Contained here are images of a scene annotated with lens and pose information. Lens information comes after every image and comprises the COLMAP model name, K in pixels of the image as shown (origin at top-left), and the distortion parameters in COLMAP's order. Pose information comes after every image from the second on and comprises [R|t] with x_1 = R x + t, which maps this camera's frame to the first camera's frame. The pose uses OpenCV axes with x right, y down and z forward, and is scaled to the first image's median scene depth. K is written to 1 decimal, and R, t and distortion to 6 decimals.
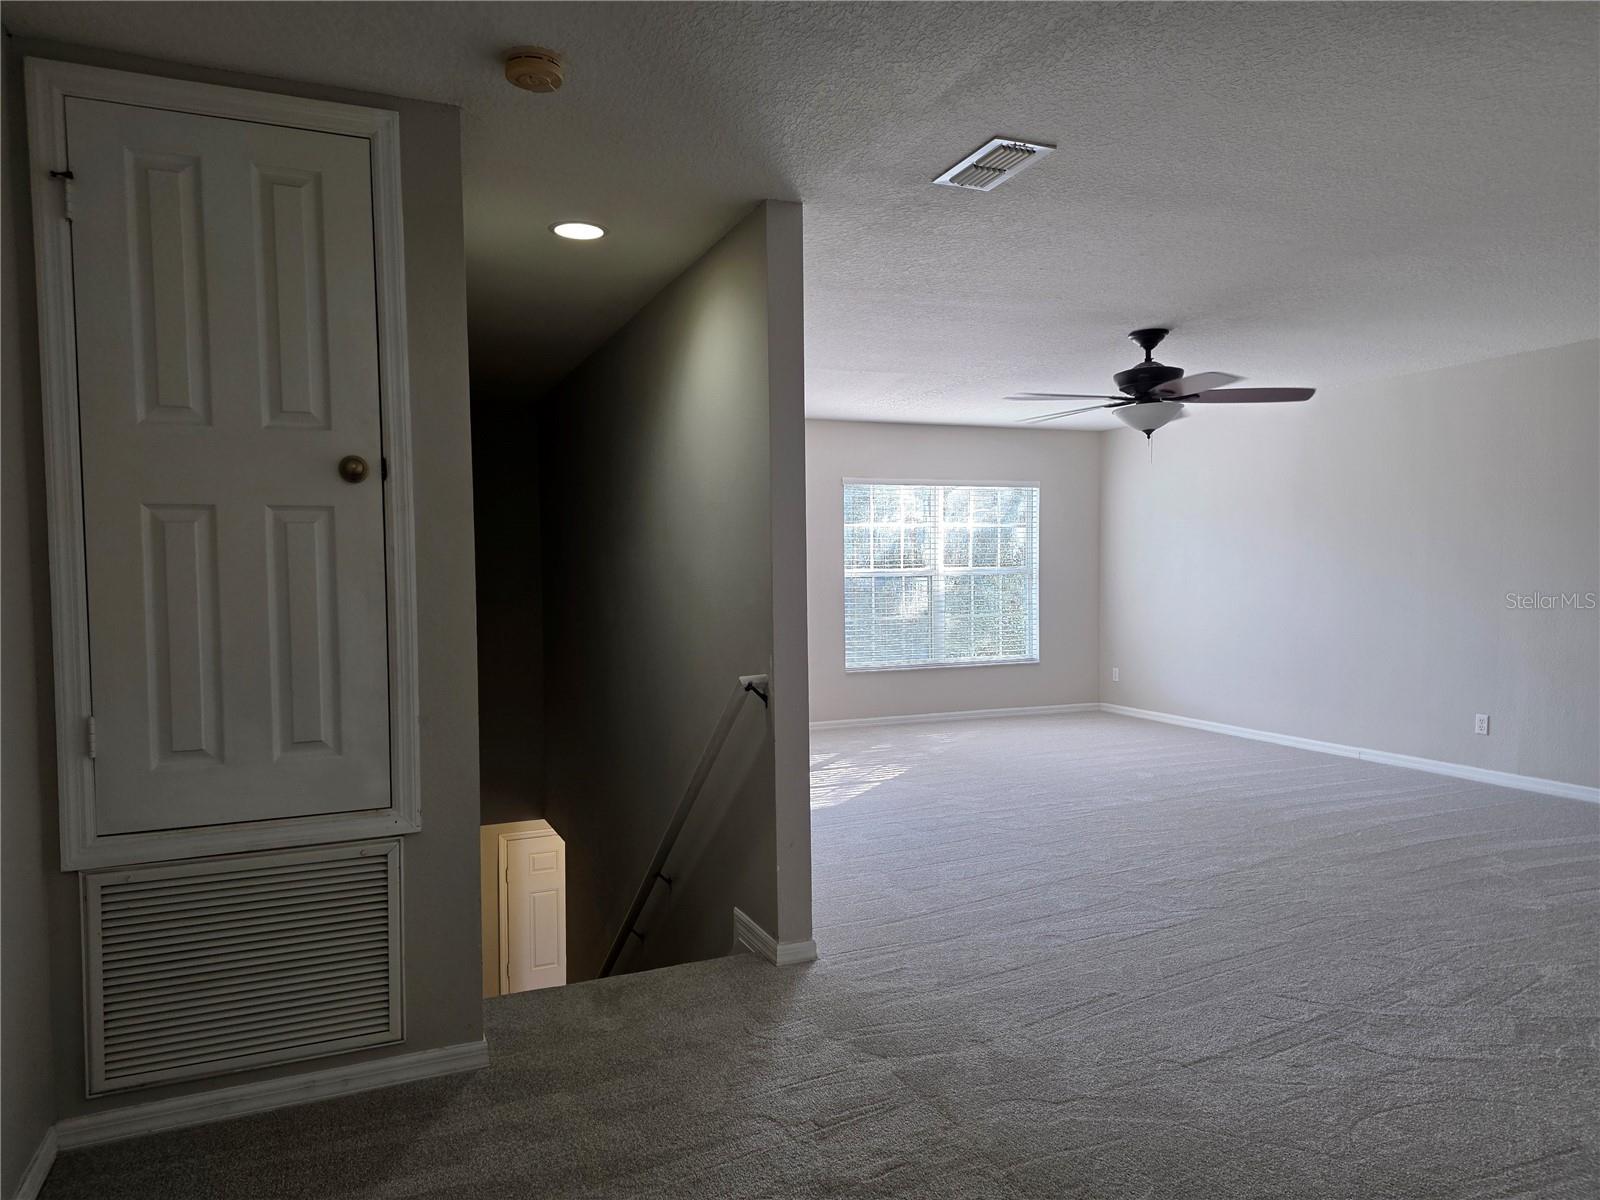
lens RADIAL K [[945.1, 0, 800.0], [0, 945.1, 600.0], [0, 0, 1]] dist [-0.028191, 0.003871]
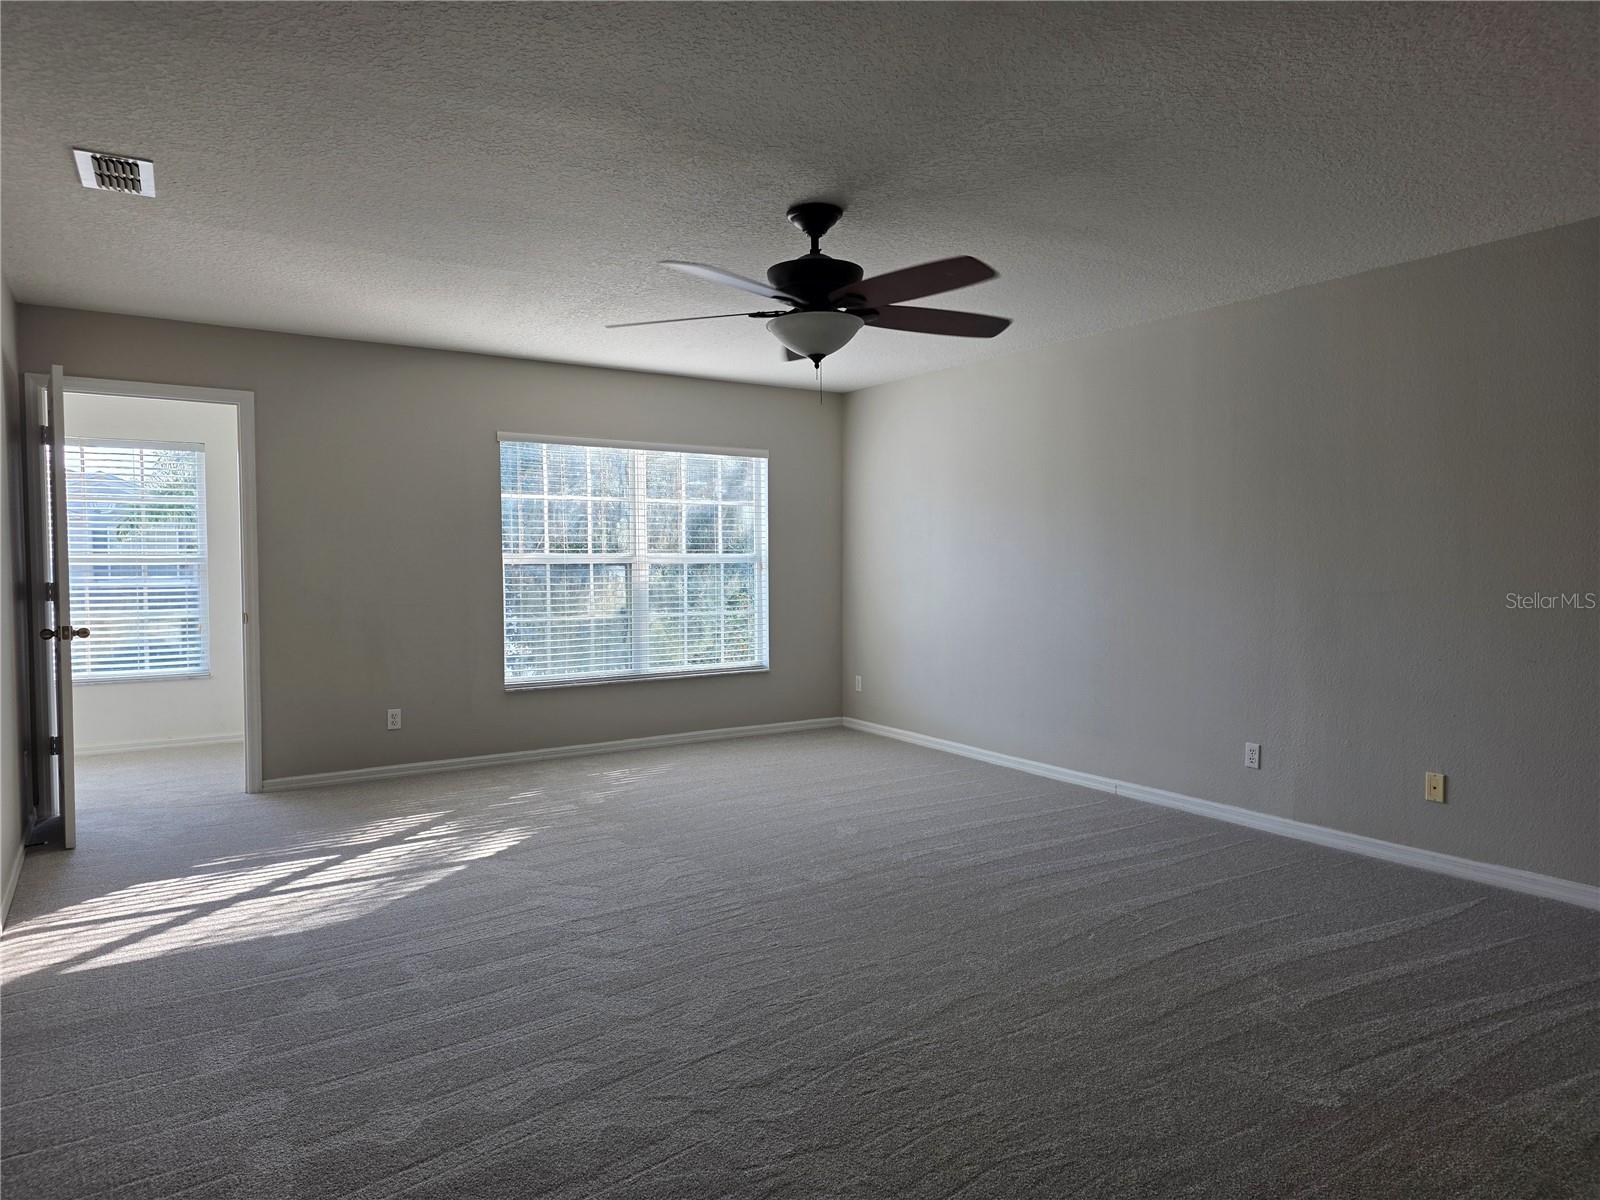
lens RADIAL K [[1048.0, 0, 800.0], [0, 1048.0, 600.0], [0, 0, 1]] dist [0.057073, -0.044922]
pose [[0.975322, 0.002087, 0.220779, 0.086418], [-0.004137, 0.999952, 0.008825, -0.003721], [-0.220750, -0.009521, 0.975284, 0.113915]]
